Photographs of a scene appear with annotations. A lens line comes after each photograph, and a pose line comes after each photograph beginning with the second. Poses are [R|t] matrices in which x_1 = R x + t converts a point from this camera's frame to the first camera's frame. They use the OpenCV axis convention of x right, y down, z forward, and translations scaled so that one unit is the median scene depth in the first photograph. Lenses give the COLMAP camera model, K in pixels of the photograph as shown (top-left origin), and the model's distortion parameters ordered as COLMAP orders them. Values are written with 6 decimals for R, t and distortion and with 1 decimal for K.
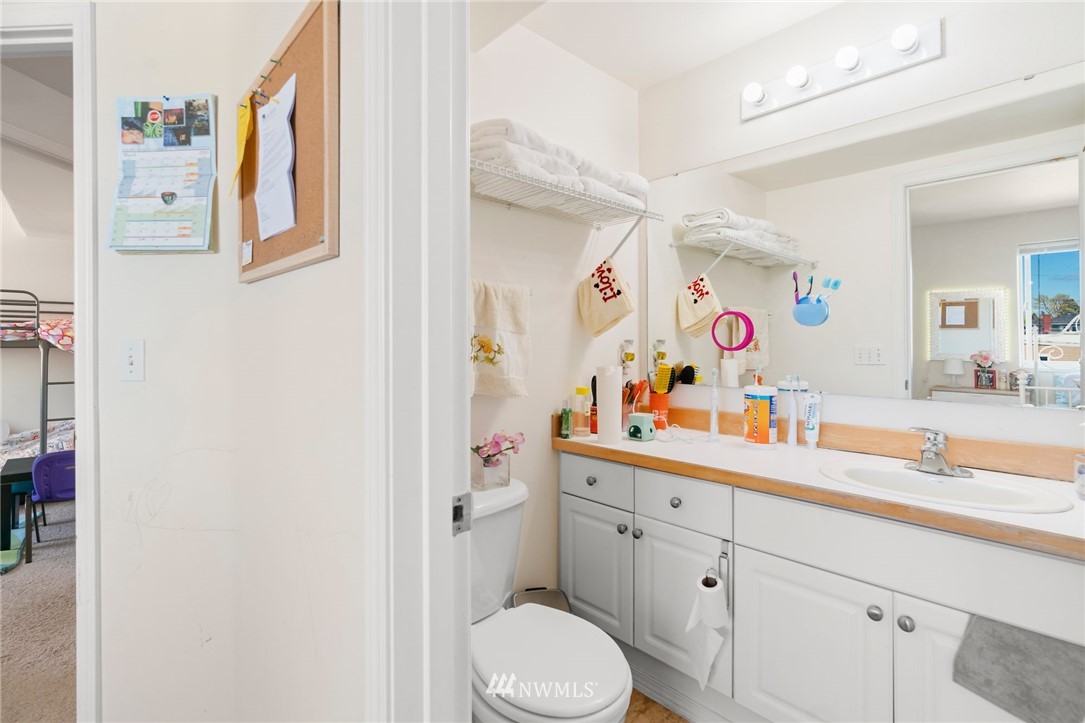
lens RADIAL K [[497.1, 0, 543.9], [0, 497.1, 340.9], [0, 0, 1]] dist [-0.003723, 0.002514]
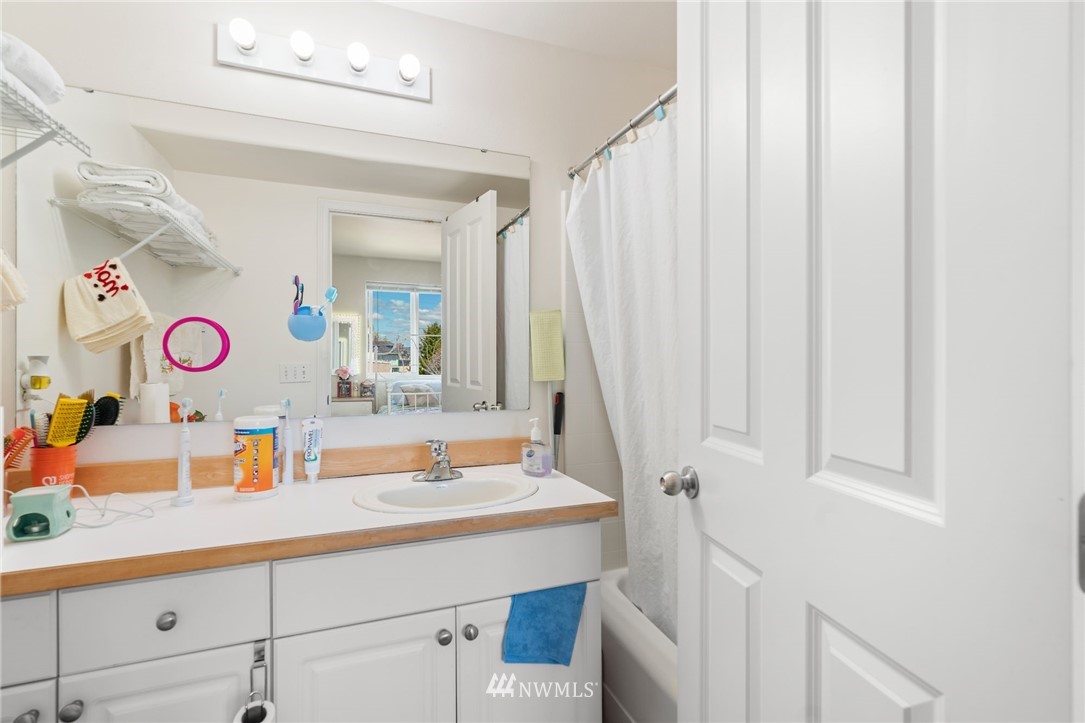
lens RADIAL K [[497.1, 0, 541.8], [0, 497.1, 357.8], [0, 0, 1]] dist [-0.003723, 0.002514]
pose [[0.390665, 0.001309, 0.920532, -0.104595], [-0.002720, 0.999996, -0.000268, -0.001800], [-0.920529, -0.002400, 0.390667, 0.290280]]
